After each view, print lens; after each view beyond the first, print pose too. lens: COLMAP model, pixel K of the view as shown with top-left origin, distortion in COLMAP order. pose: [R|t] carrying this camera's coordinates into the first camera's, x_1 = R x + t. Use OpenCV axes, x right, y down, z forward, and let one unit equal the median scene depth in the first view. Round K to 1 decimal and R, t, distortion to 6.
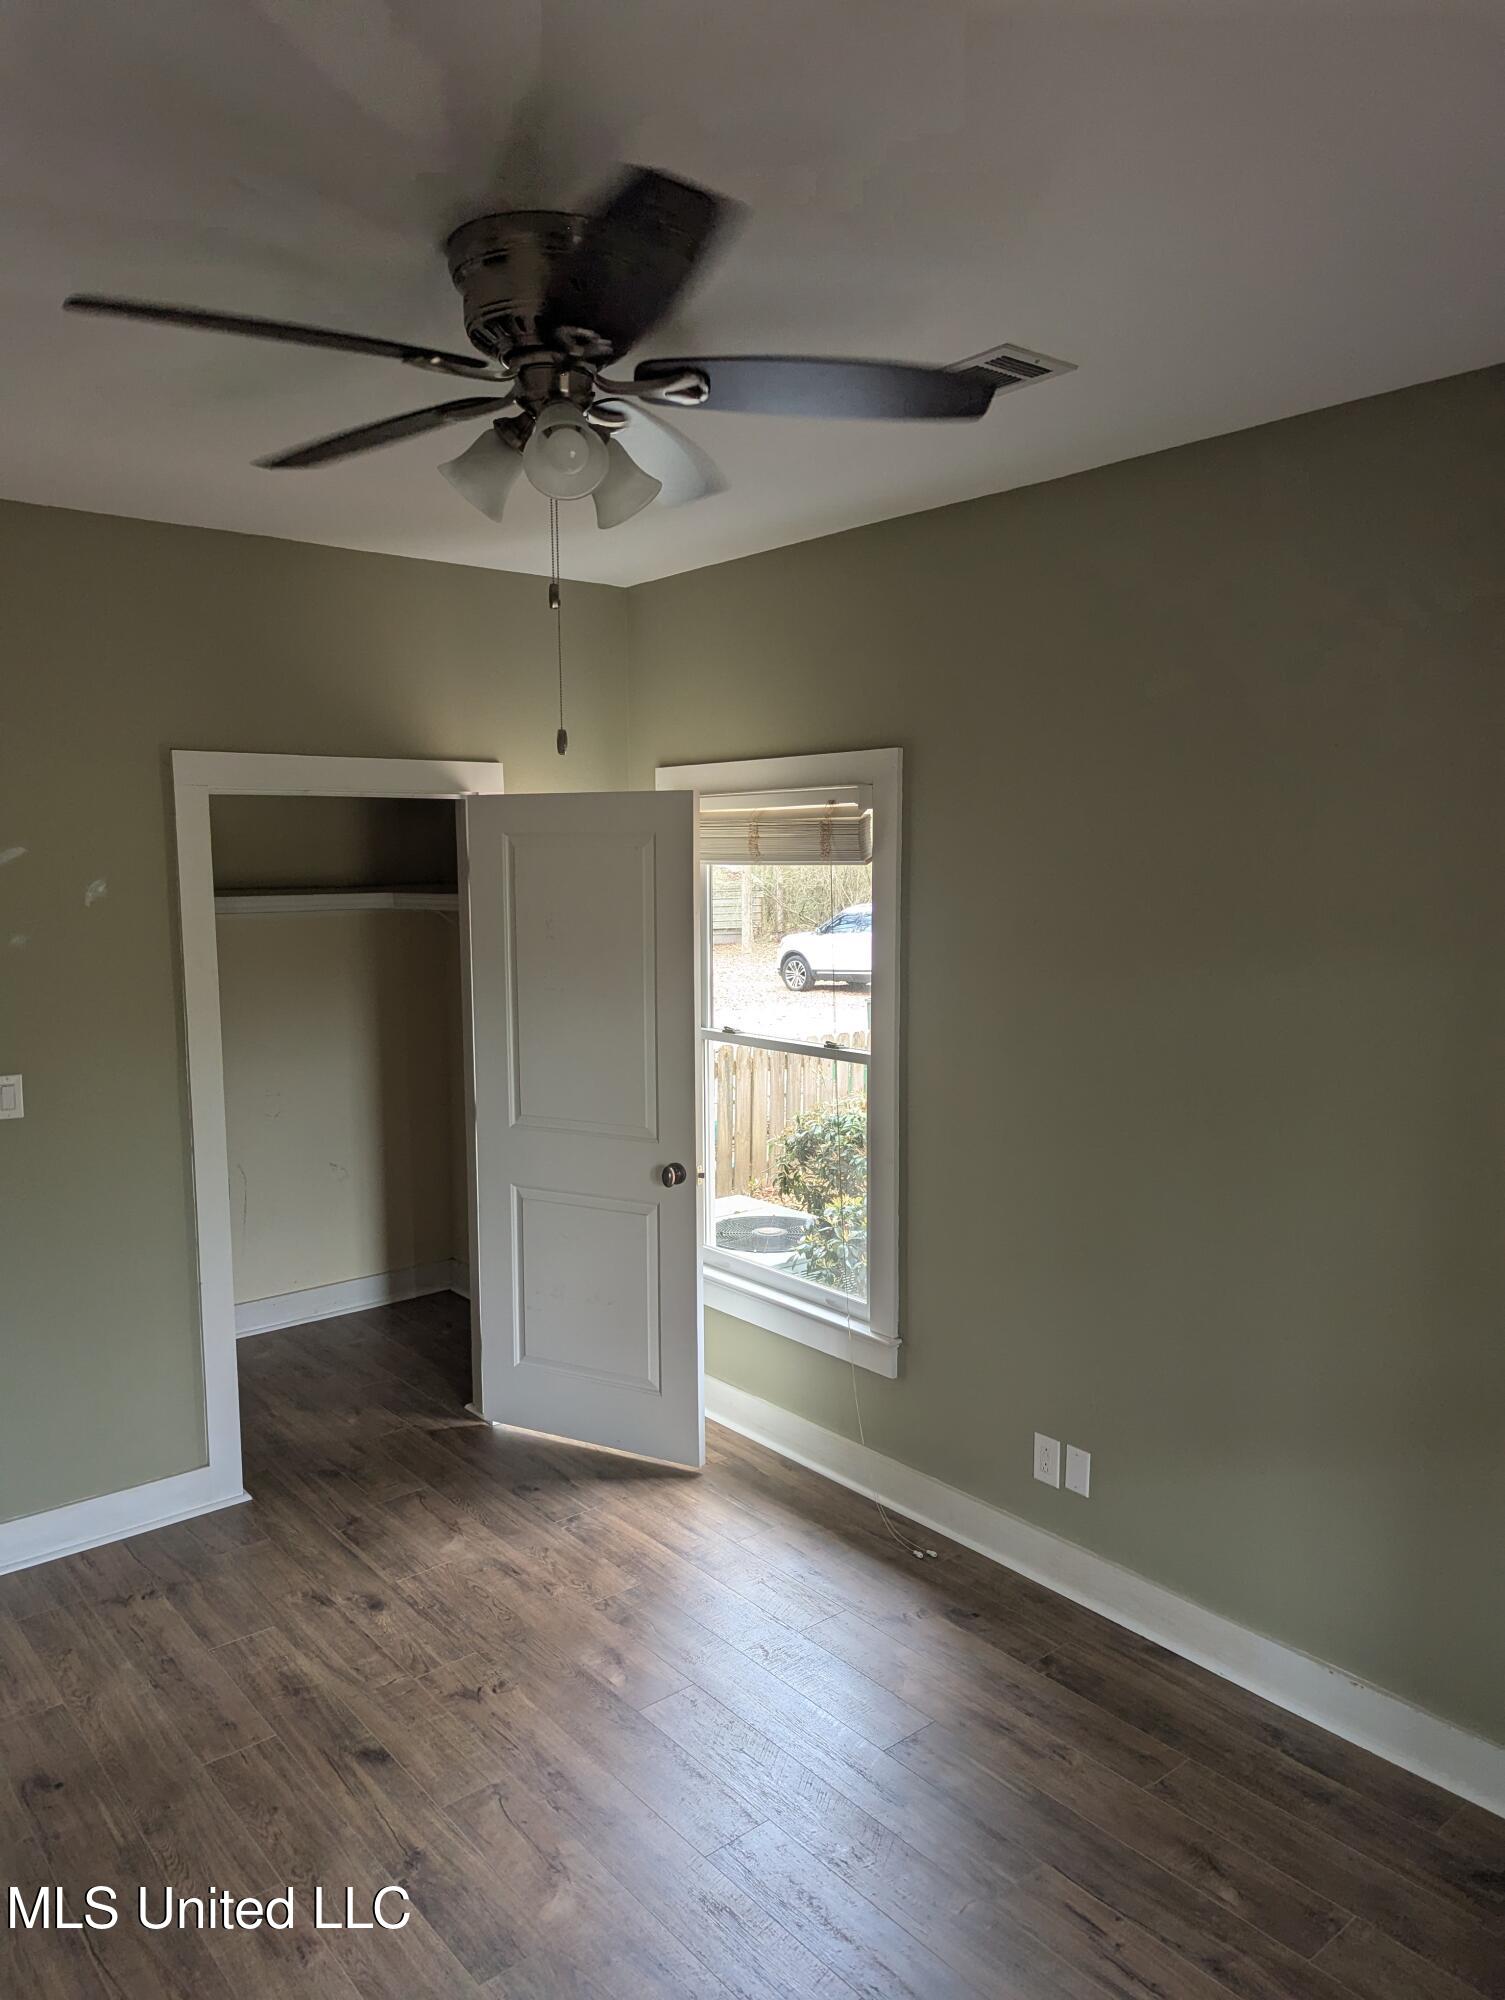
lens RADIAL K [[1410.6, 0, 745.5], [0, 1410.6, 1018.3], [0, 0, 1]] dist [0.035954, -0.013866]
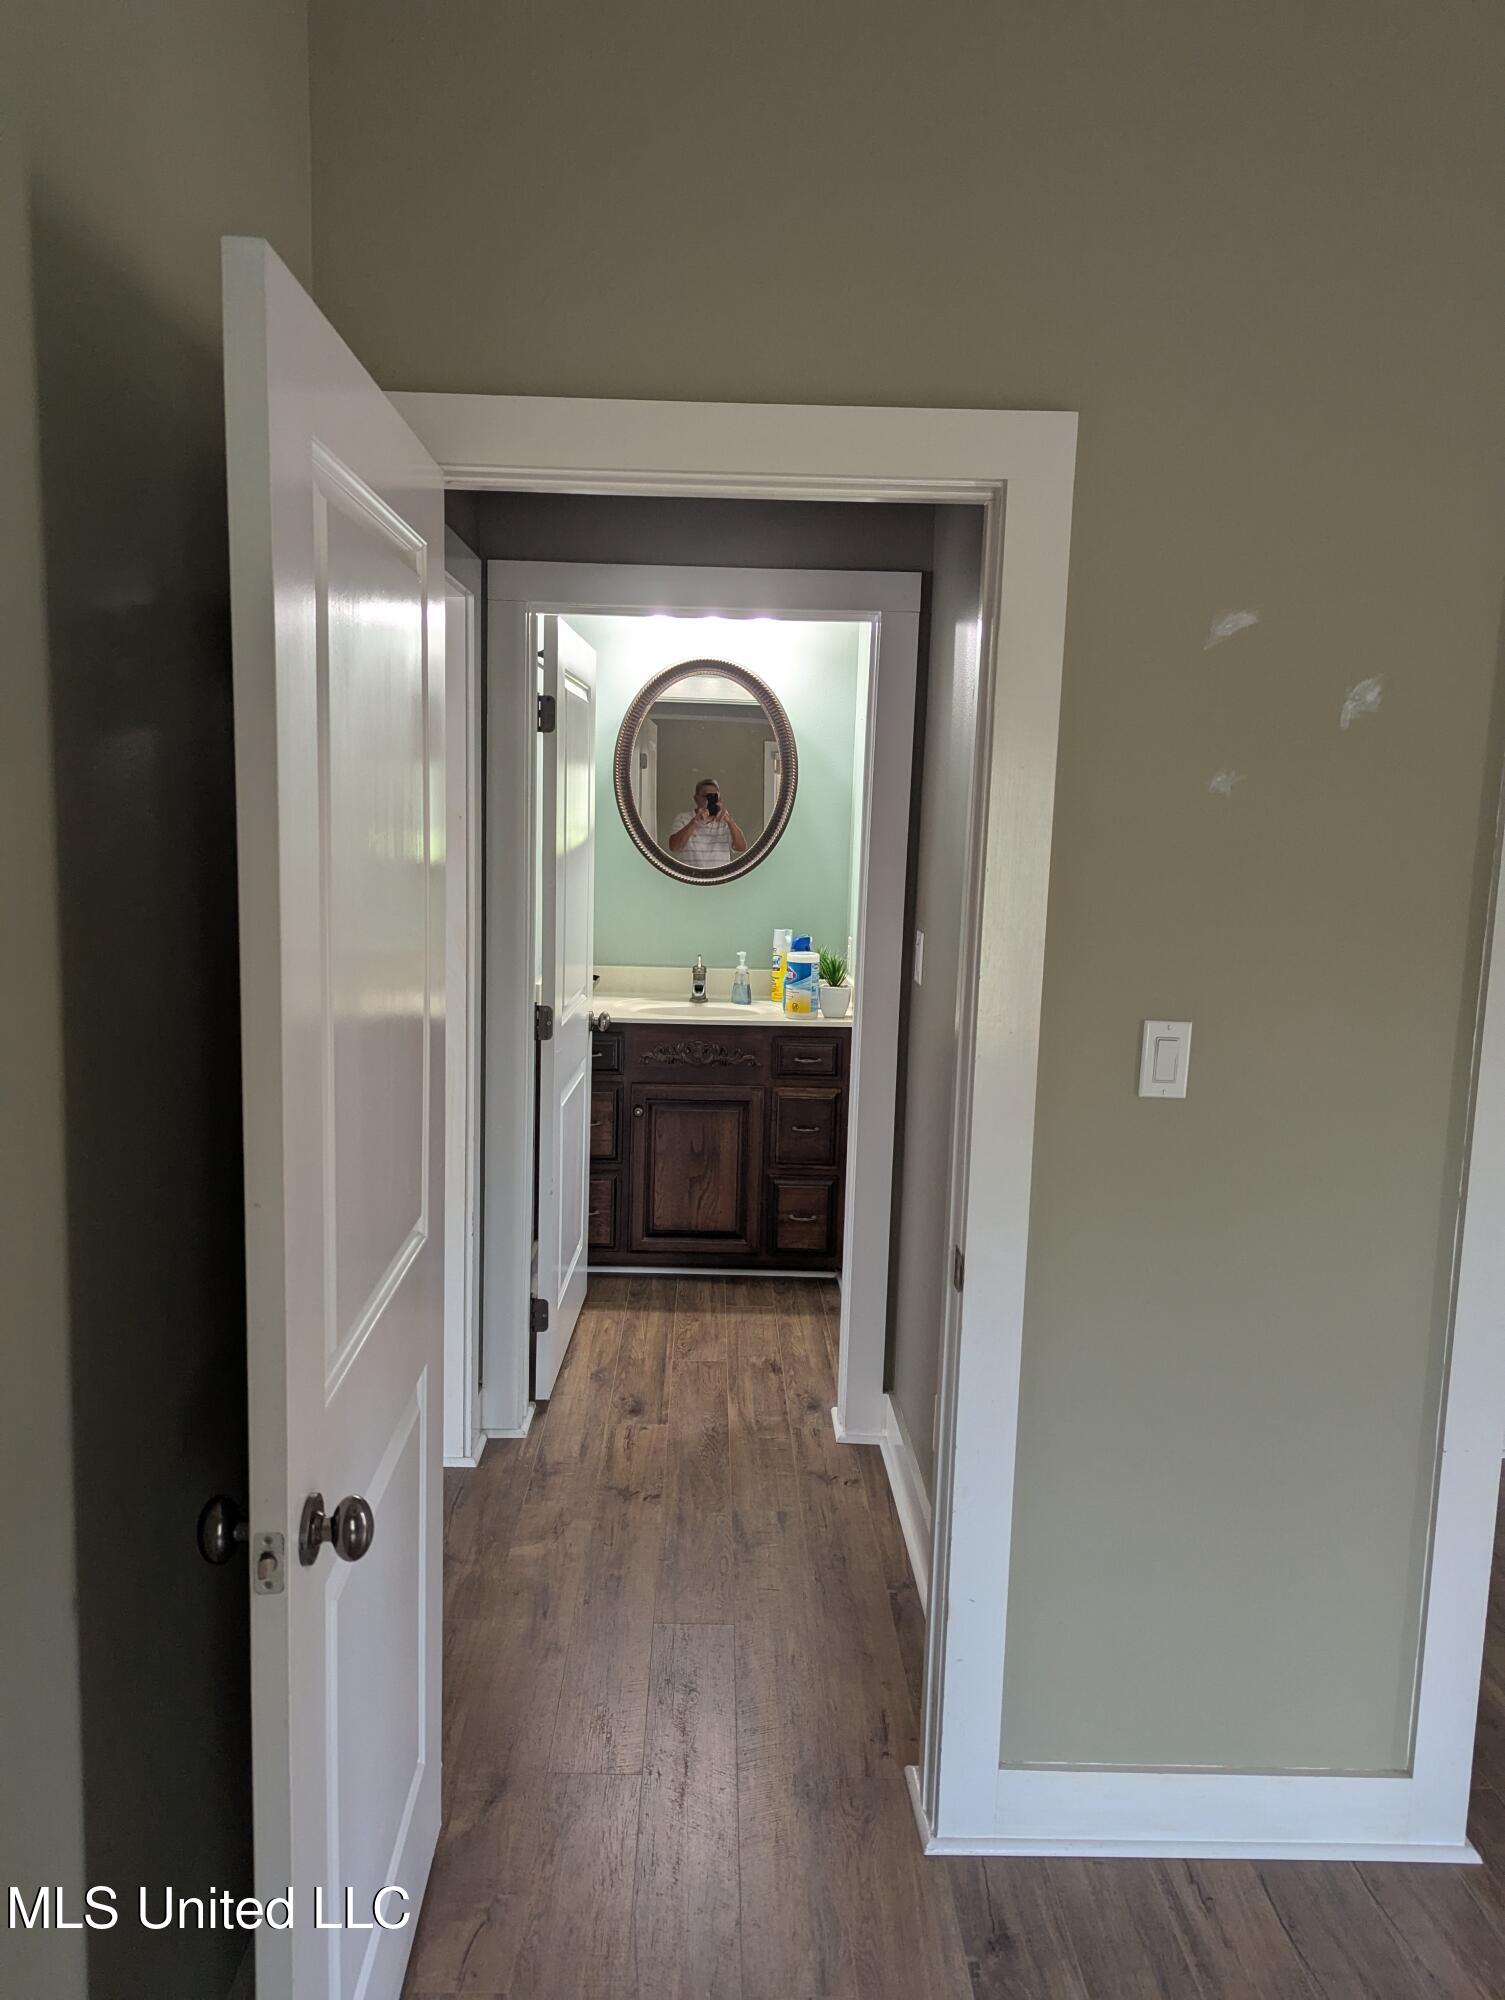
lens RADIAL K [[1410.6, 0, 748.1], [0, 1410.6, 998.4], [0, 0, 1]] dist [0.035954, -0.013866]
pose [[0.789779, 0.115948, -0.602334, -0.309422], [-0.106769, 0.992967, 0.051150, 0.019889], [0.604028, 0.023913, 0.796604, 0.442708]]
